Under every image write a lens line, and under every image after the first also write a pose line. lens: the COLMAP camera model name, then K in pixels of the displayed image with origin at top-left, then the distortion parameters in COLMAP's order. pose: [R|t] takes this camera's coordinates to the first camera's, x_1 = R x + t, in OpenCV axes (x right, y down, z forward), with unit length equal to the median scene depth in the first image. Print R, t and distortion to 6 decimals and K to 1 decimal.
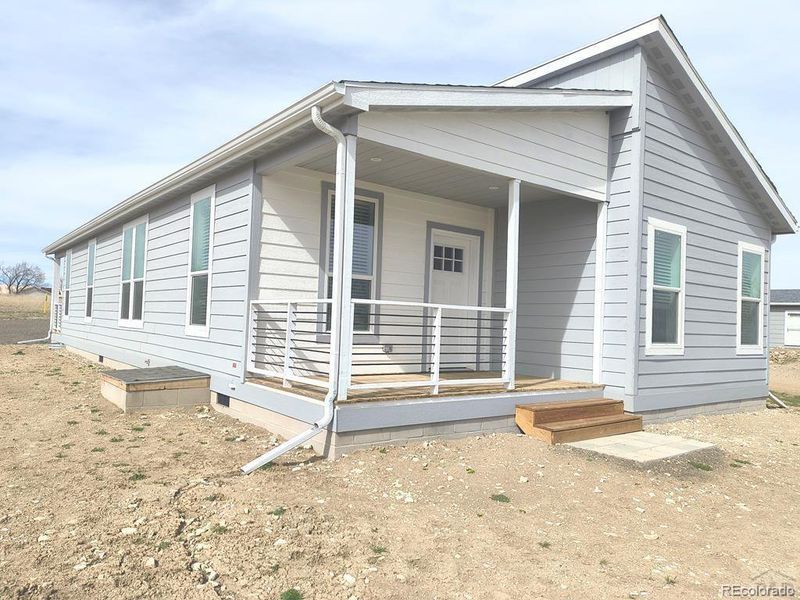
lens RADIAL K [[580.2, 0, 400.0], [0, 580.2, 300.0], [0, 0, 1]] dist [0.049382, -0.003537]
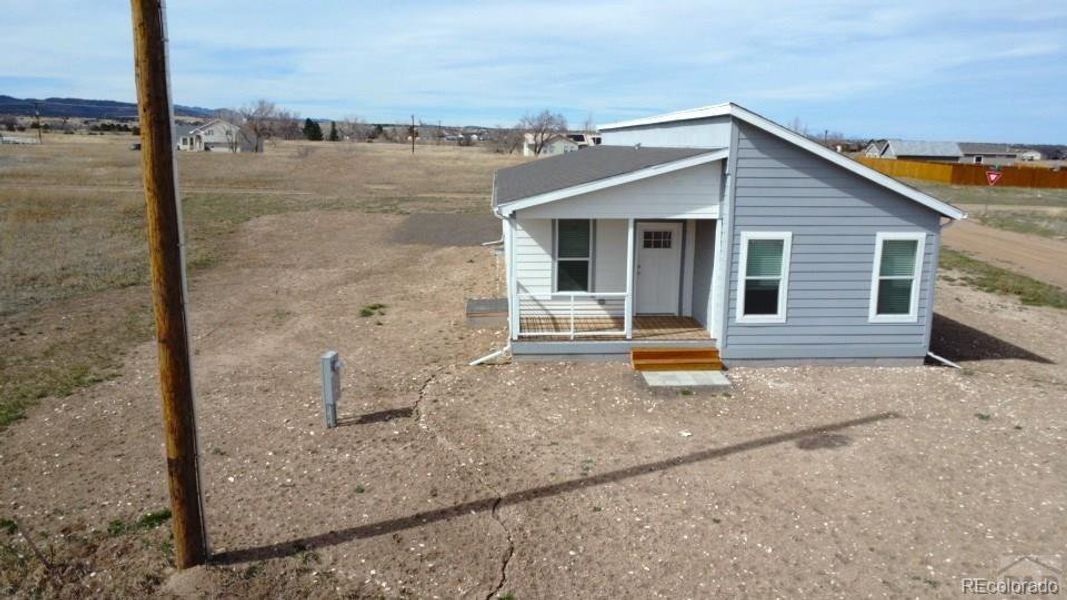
lens RADIAL K [[795.8, 0, 533.5], [0, 795.8, 300.0], [0, 0, 1]] dist [-0.027050, 0.002379]
pose [[0.818287, 0.081973, -0.568934, 1.097405], [0.045715, 0.977363, 0.206572, -0.392460], [0.572989, -0.195044, 0.796016, -0.878580]]
